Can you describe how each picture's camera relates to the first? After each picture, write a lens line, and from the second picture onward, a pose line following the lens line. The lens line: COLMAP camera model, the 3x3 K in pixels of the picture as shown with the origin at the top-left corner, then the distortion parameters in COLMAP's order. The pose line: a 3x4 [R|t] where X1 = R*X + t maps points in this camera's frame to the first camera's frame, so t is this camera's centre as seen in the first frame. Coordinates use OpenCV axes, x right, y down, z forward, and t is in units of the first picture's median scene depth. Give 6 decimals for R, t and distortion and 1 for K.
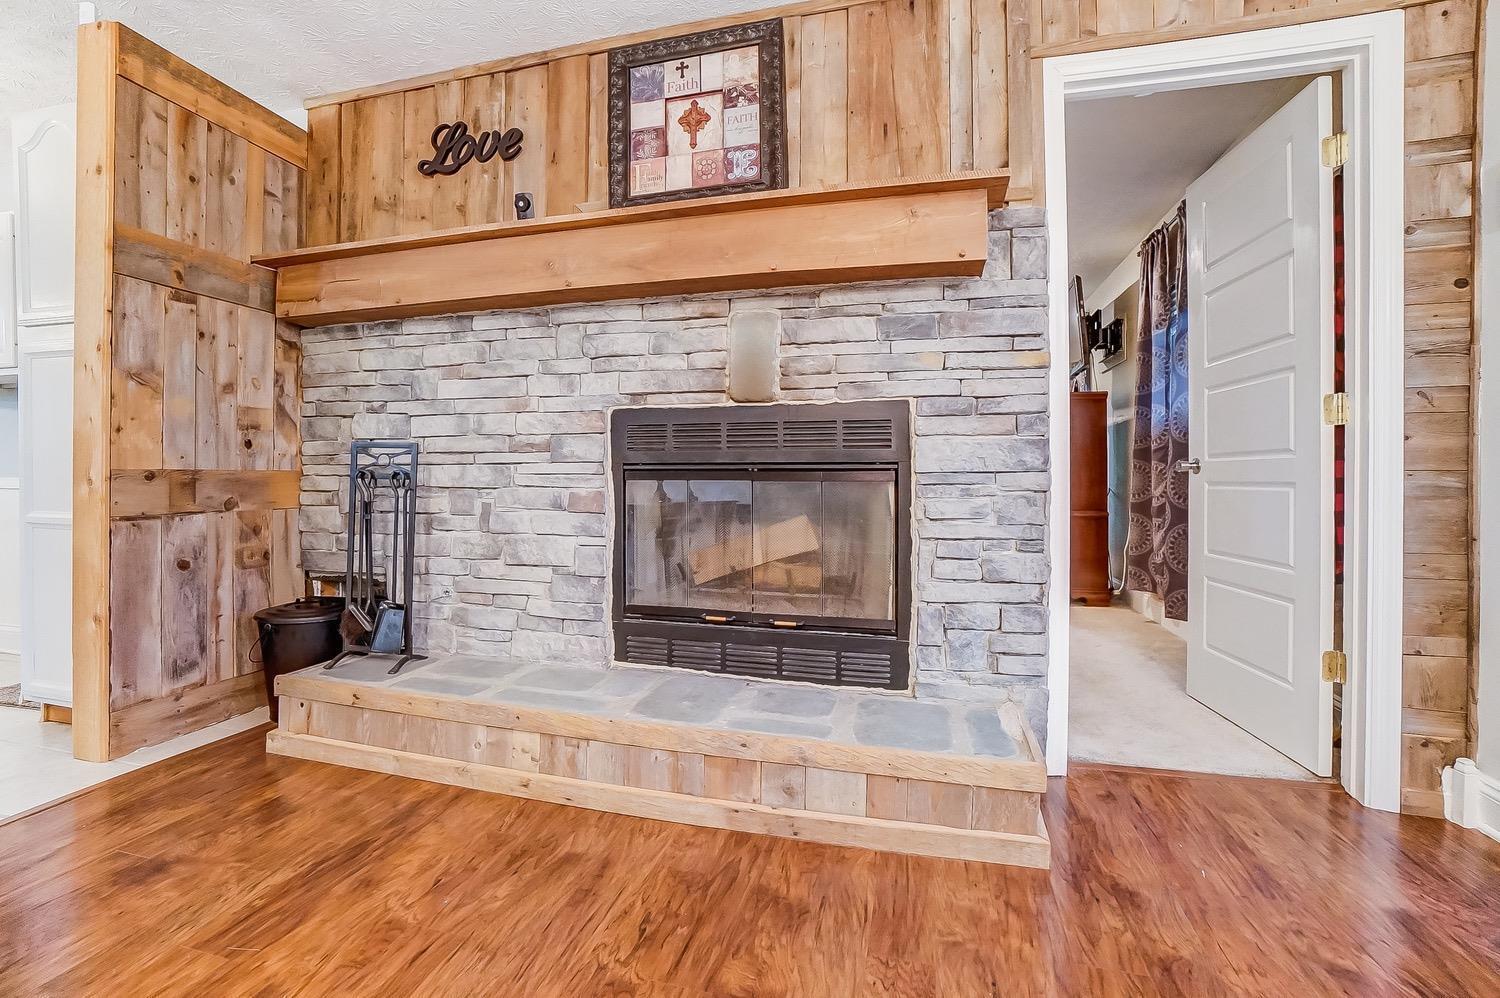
lens RADIAL K [[655.8, 0, 748.4], [0, 655.8, 475.7], [0, 0, 1]] dist [-0.061572, 0.019652]
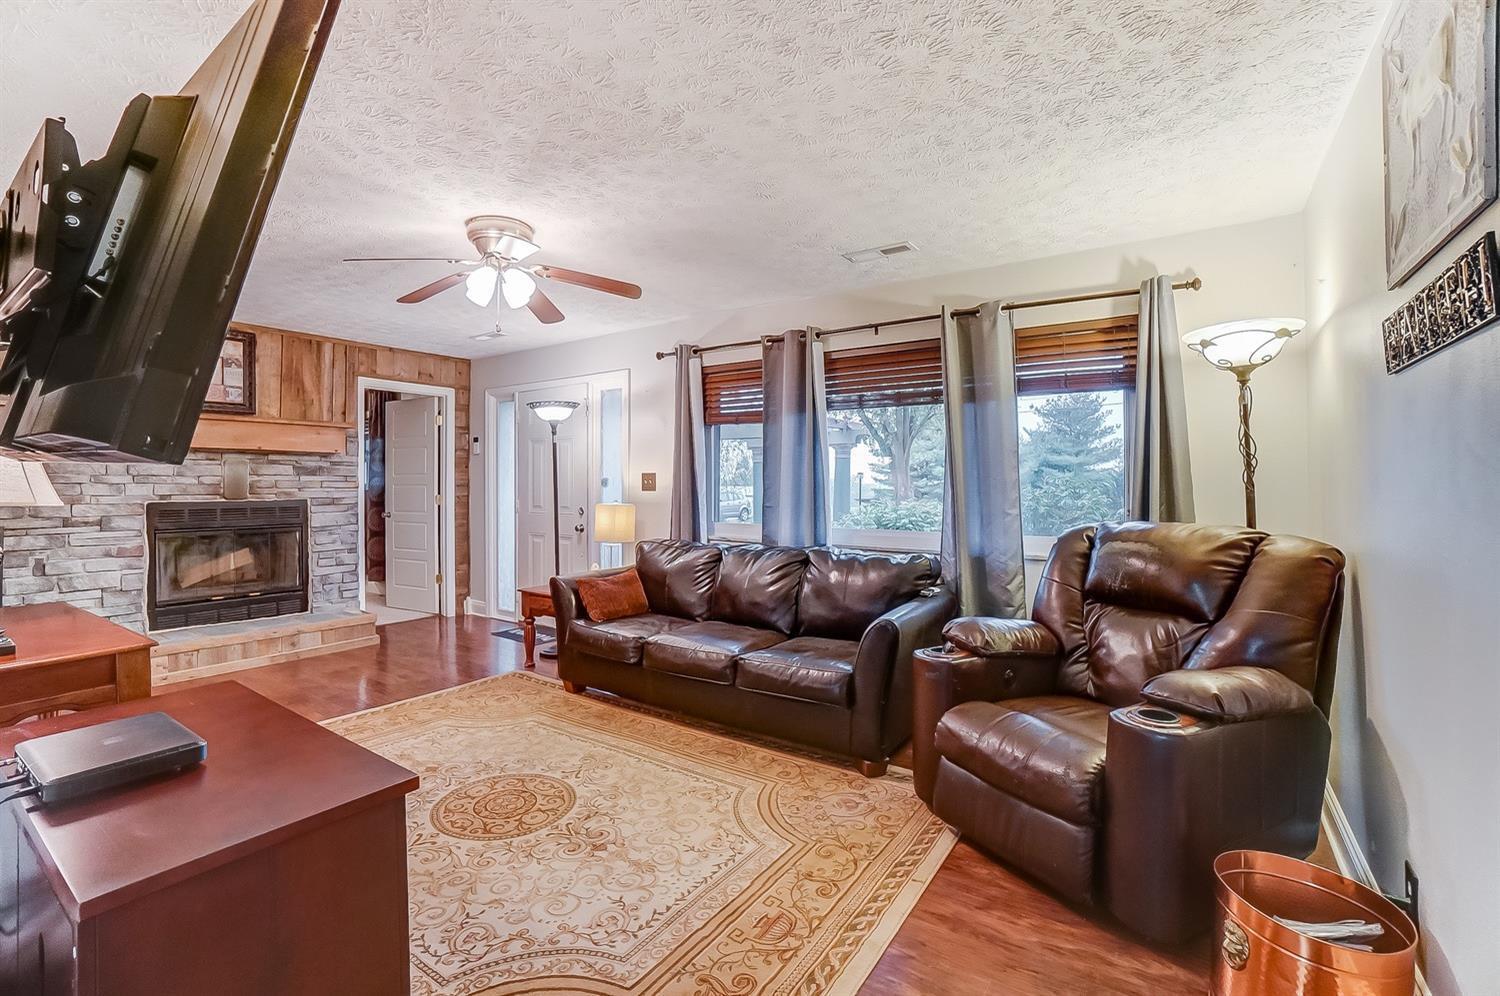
lens RADIAL K [[656.4, 0, 738.2], [0, 656.4, 487.5], [0, 0, 1]] dist [-0.068615, 0.024493]
pose [[0.332715, -0.007361, 0.942999, -1.562969], [0.001939, 0.999973, 0.007122, -0.175377], [-0.943025, -0.000541, 0.332720, -1.442871]]
